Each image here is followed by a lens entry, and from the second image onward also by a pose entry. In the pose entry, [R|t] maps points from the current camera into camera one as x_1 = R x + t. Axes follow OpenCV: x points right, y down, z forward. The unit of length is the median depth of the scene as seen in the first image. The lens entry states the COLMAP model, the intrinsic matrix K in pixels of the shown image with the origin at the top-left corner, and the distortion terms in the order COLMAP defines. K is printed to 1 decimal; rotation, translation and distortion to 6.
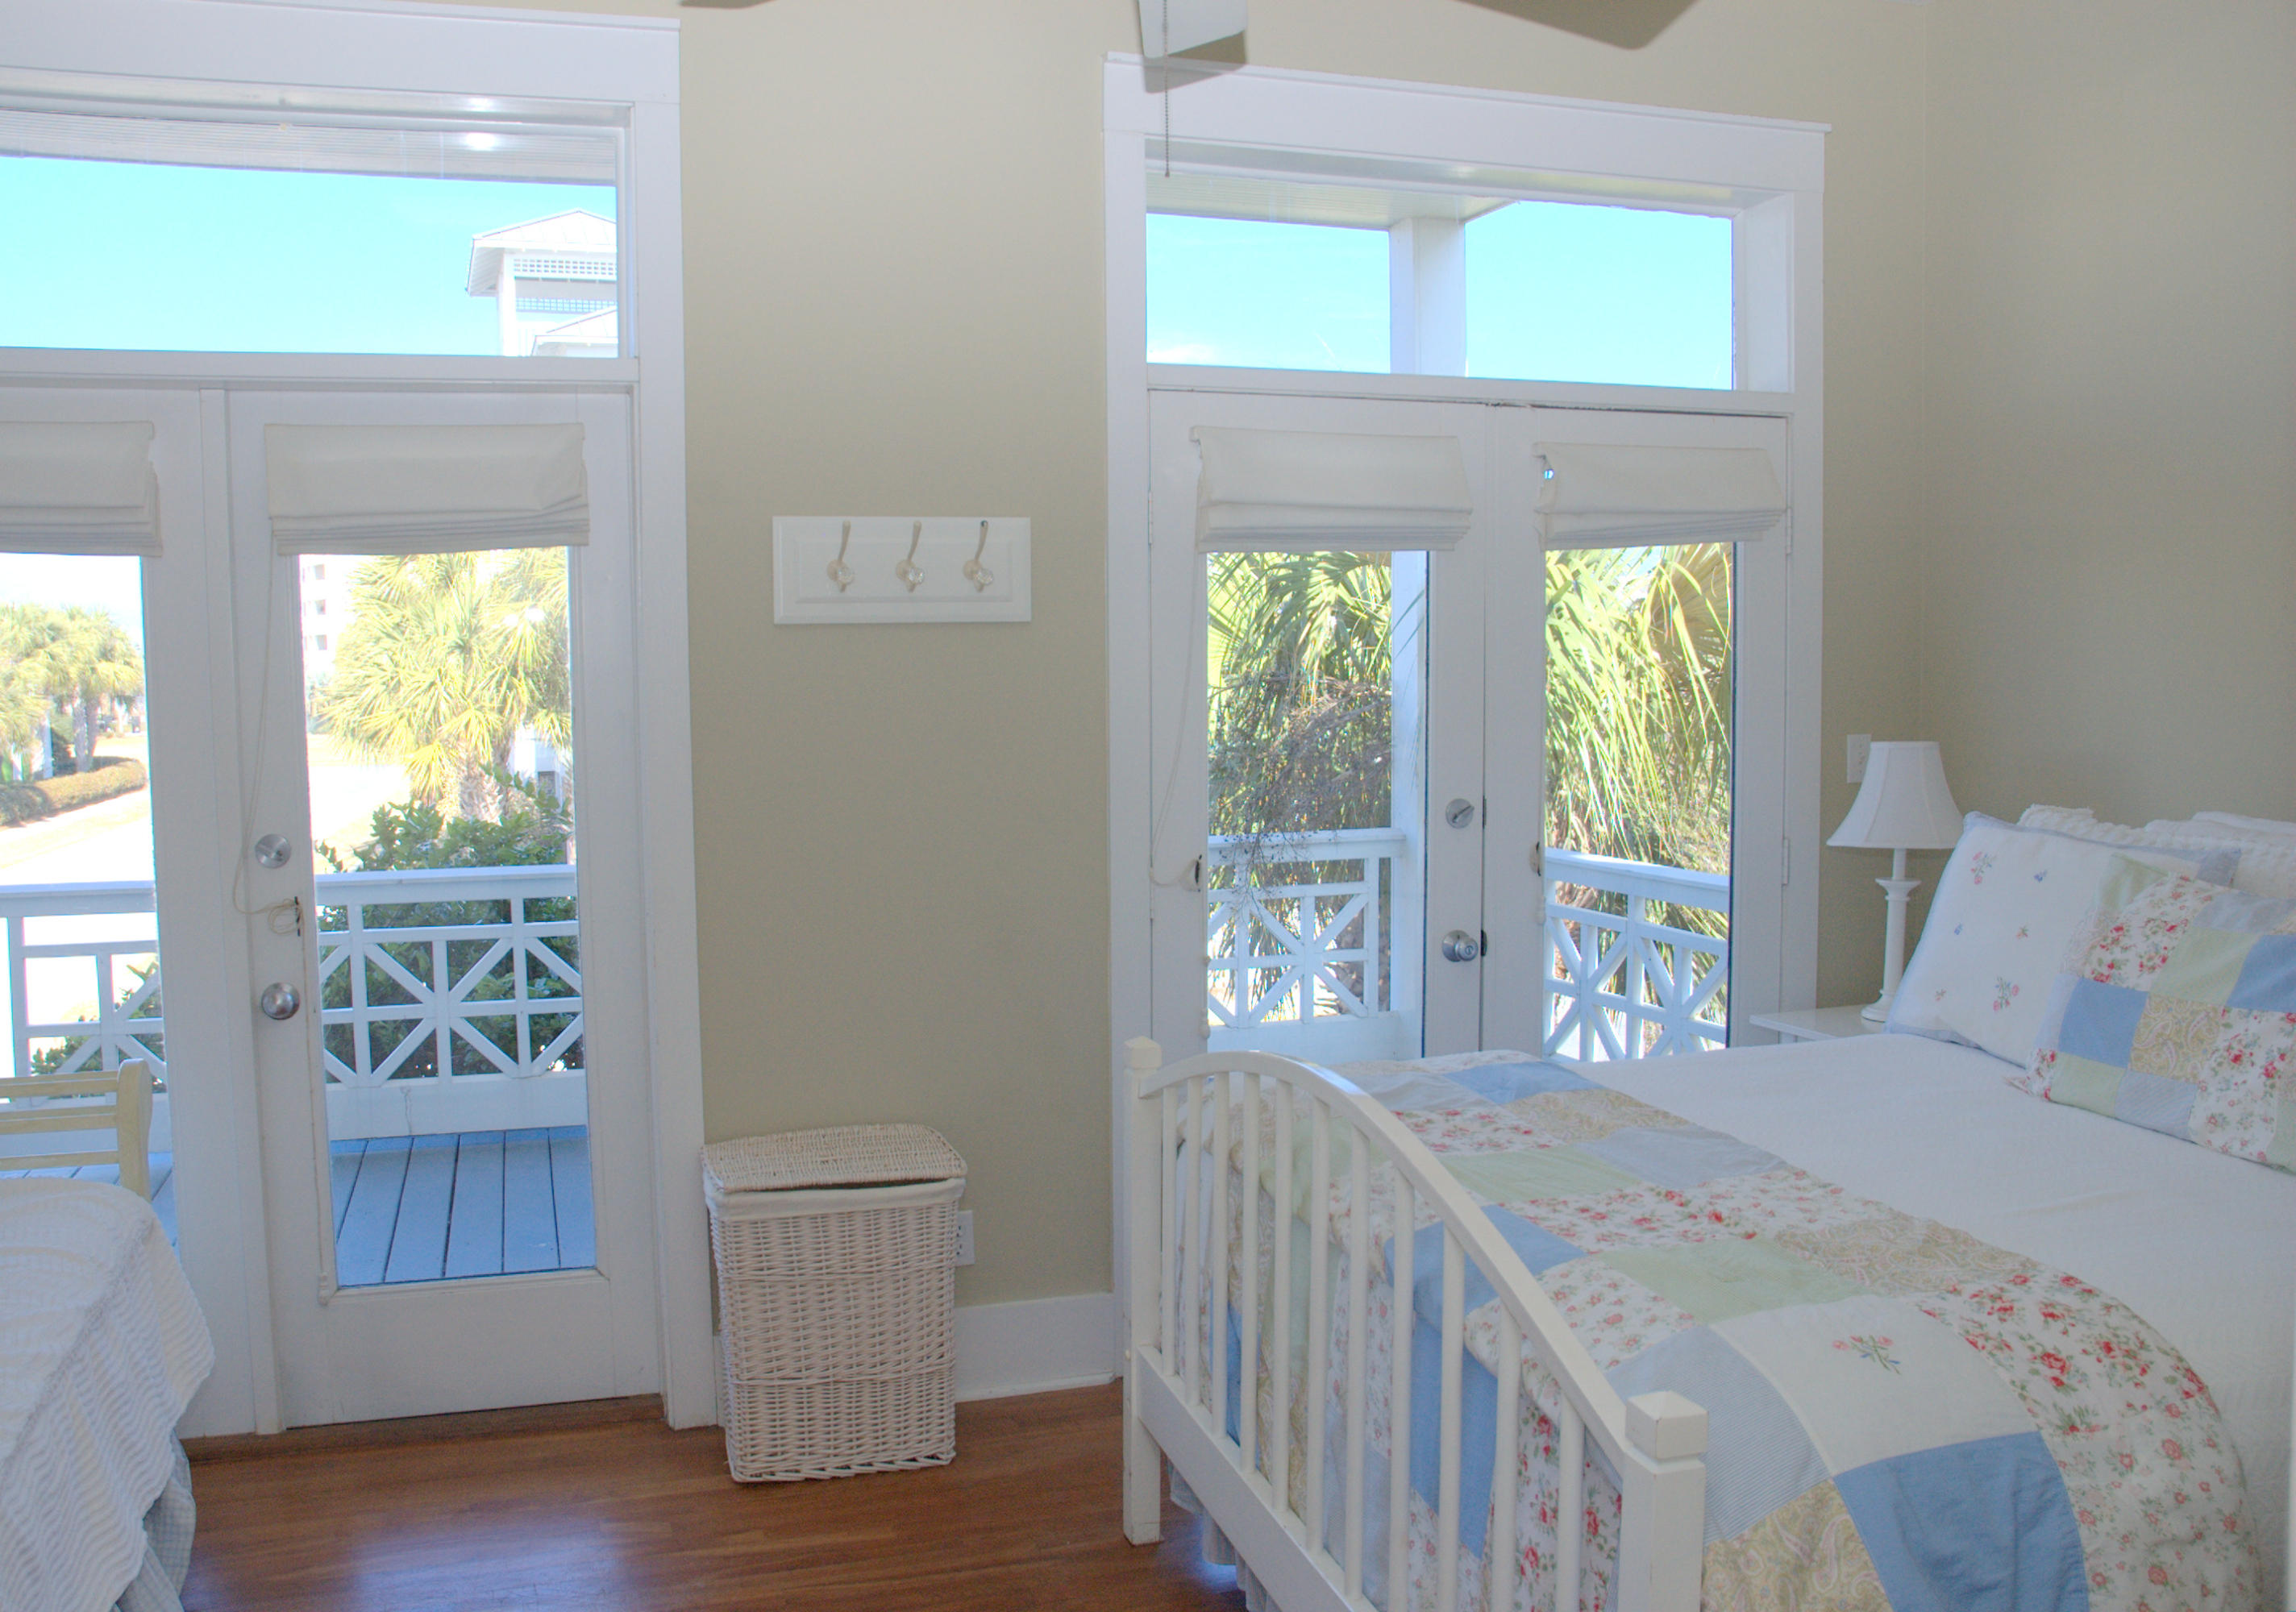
lens RADIAL K [[1904.0, 0, 1073.3], [0, 1904.0, 845.7], [0, 0, 1]] dist [-0.168765, 0.148637]
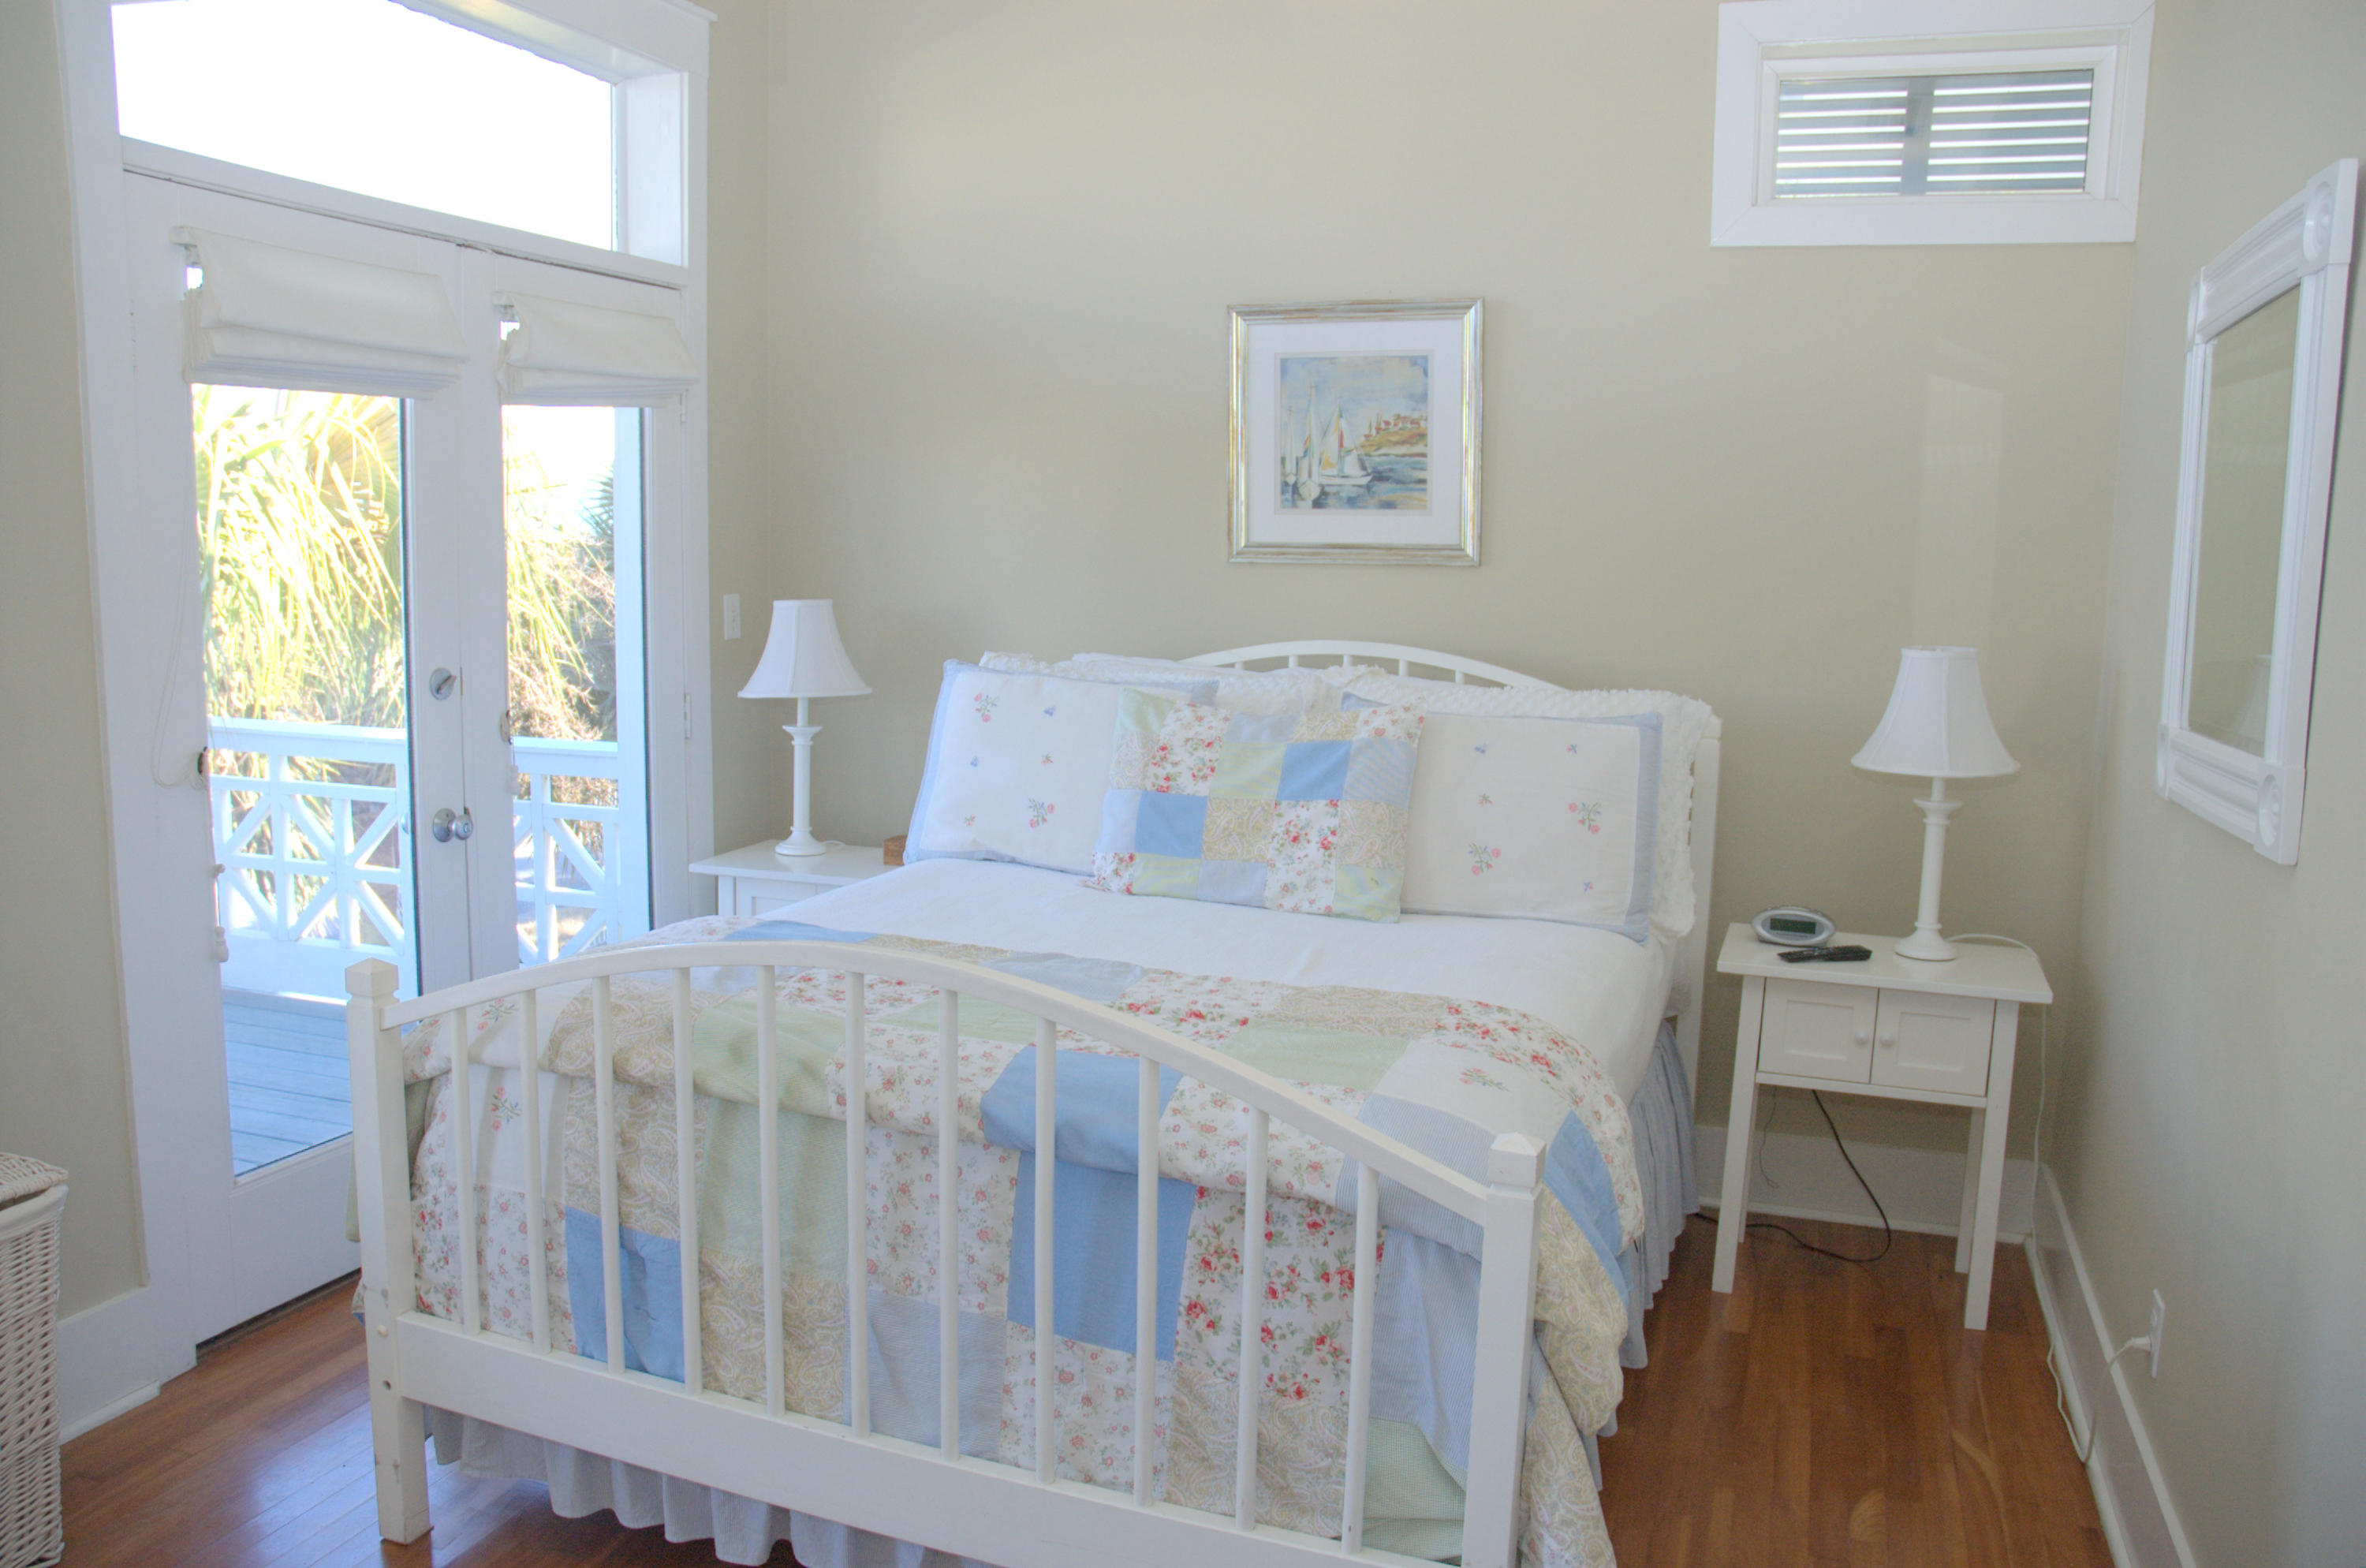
lens RADIAL K [[1828.9, 0, 1183.0], [0, 1828.9, 784.0], [0, 0, 1]] dist [-0.163696, 0.152459]
pose [[0.586581, -0.085522, 0.805362, -0.288825], [0.048792, 0.996334, 0.070264, -0.011602], [-0.808419, -0.001920, 0.588604, 0.181962]]
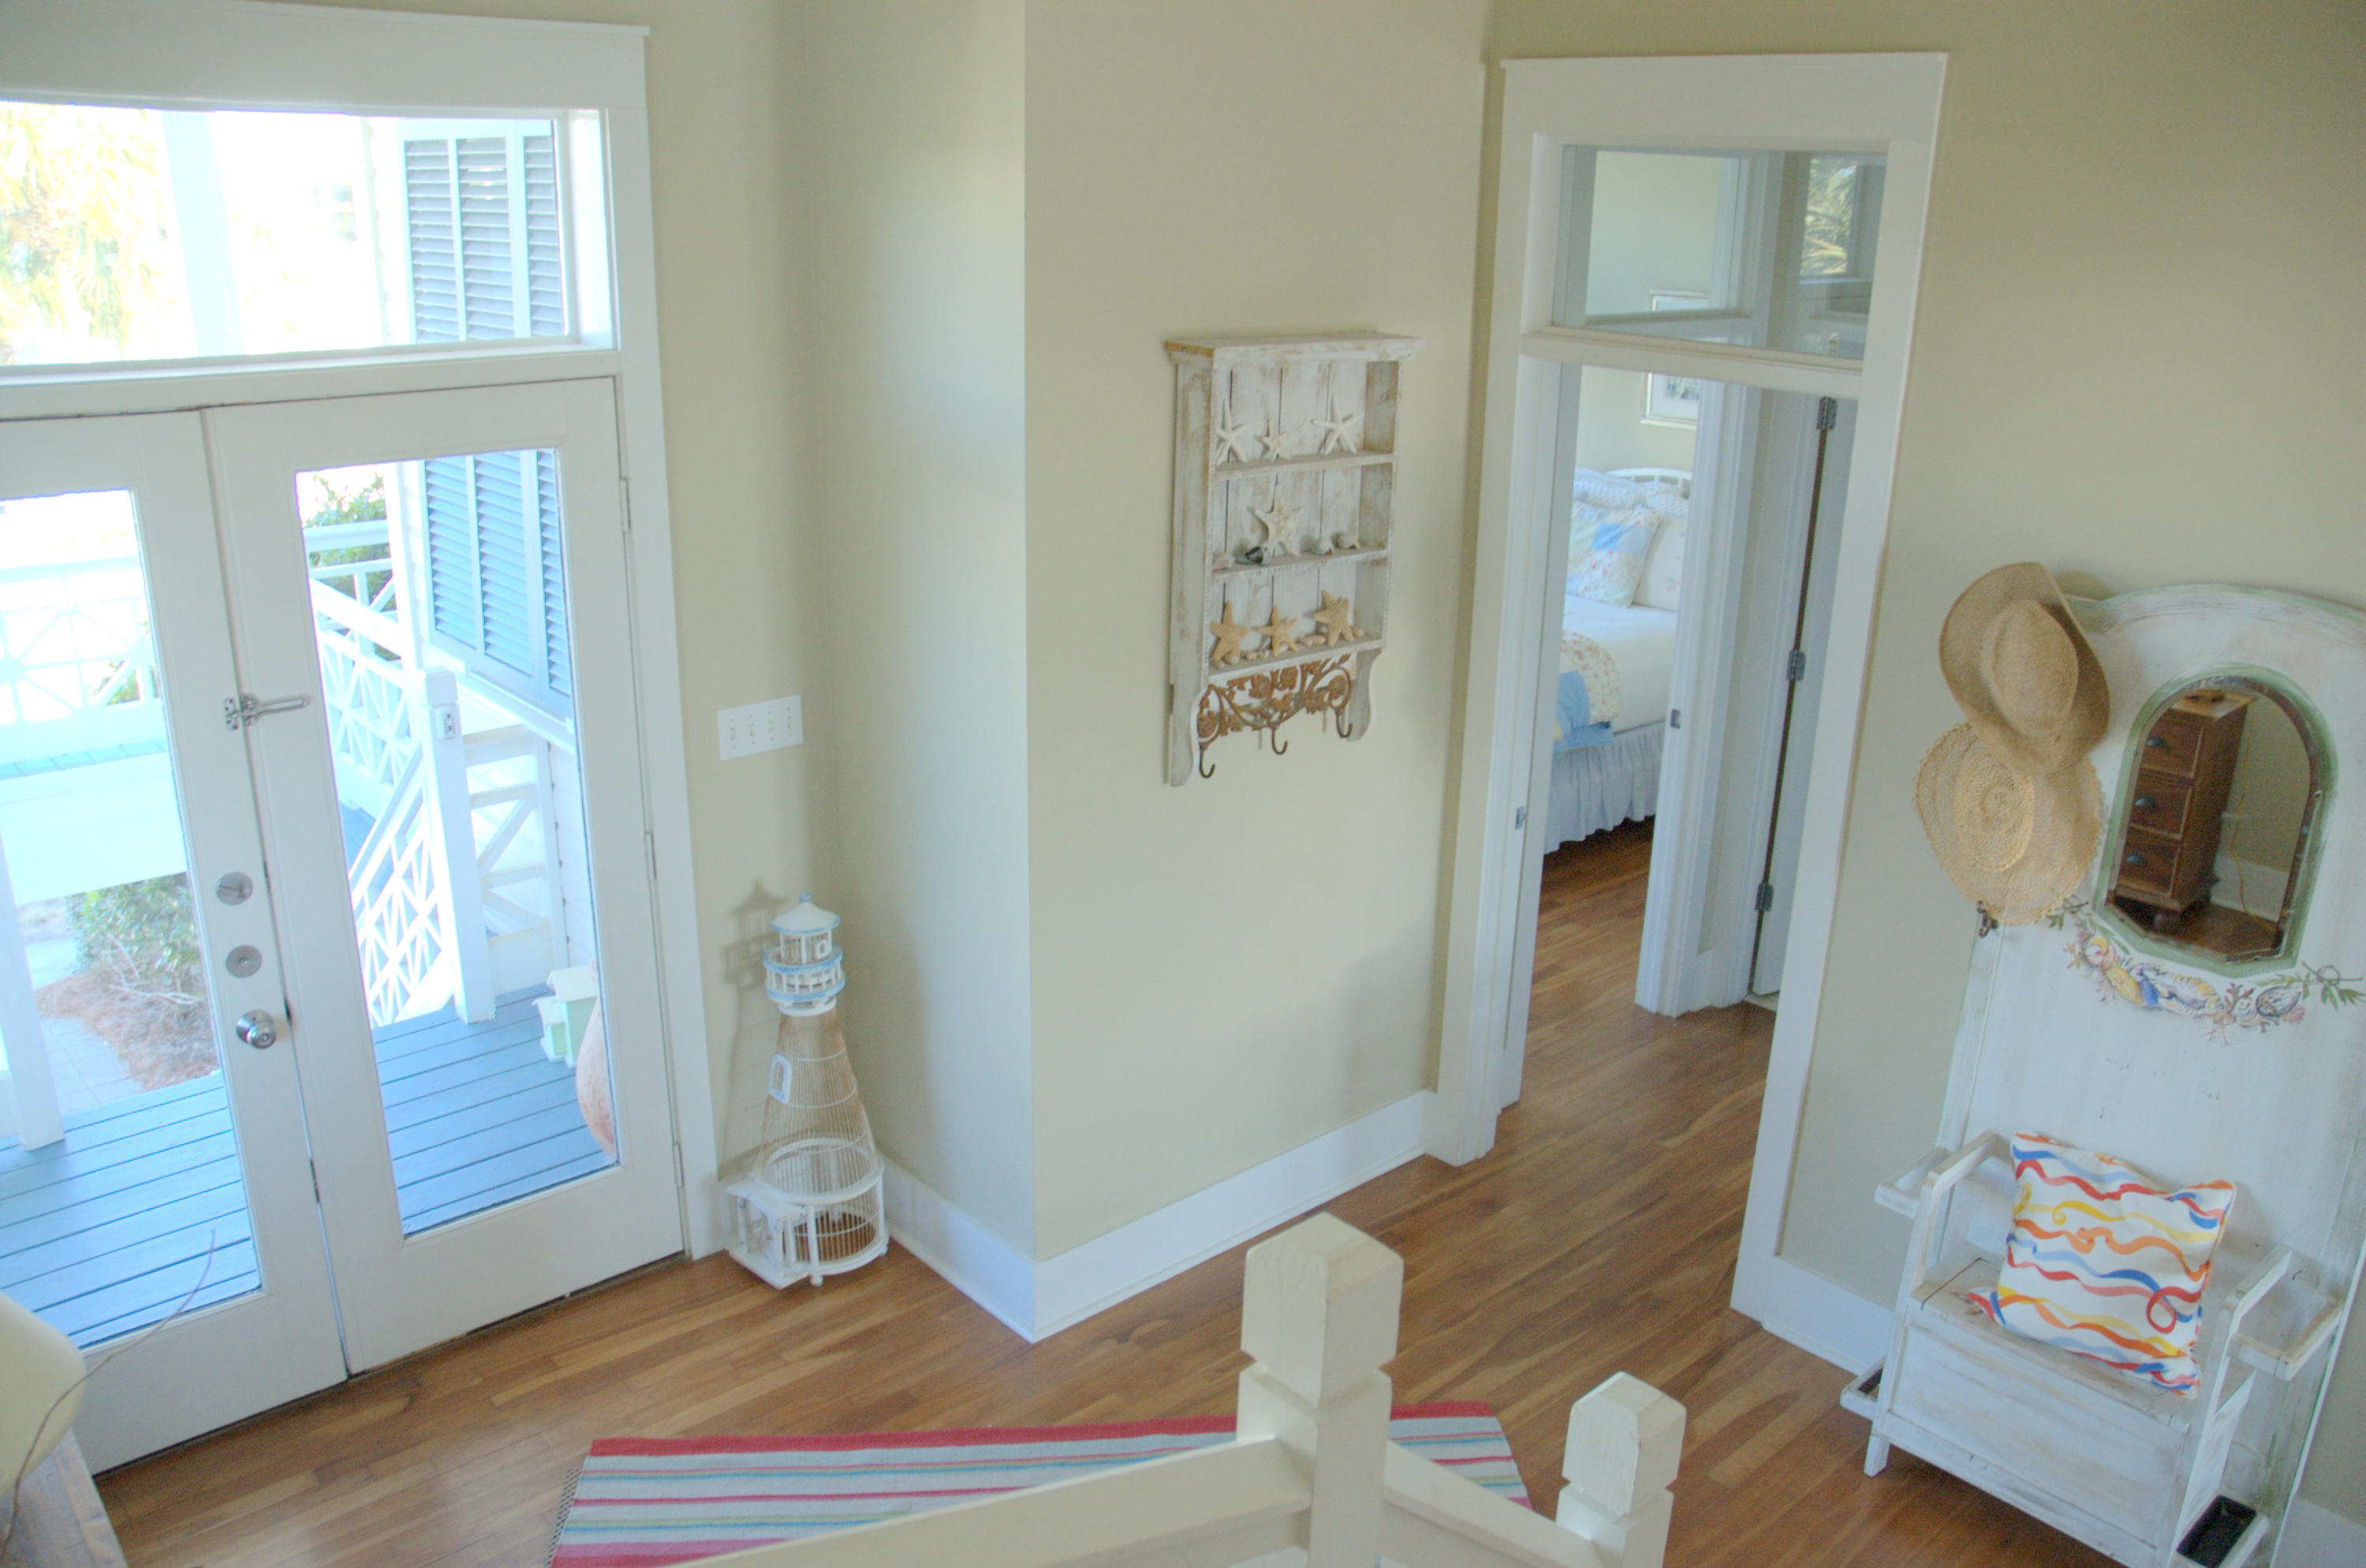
lens RADIAL K [[1828.9, 0, 1183.0], [0, 1828.9, 784.0], [0, 0, 1]] dist [-0.163696, 0.152459]
pose [[0.902943, -0.107939, 0.415983, -0.754186], [0.010331, 0.973117, 0.230079, -0.137698], [-0.429635, -0.203451, 0.879785, -0.844122]]
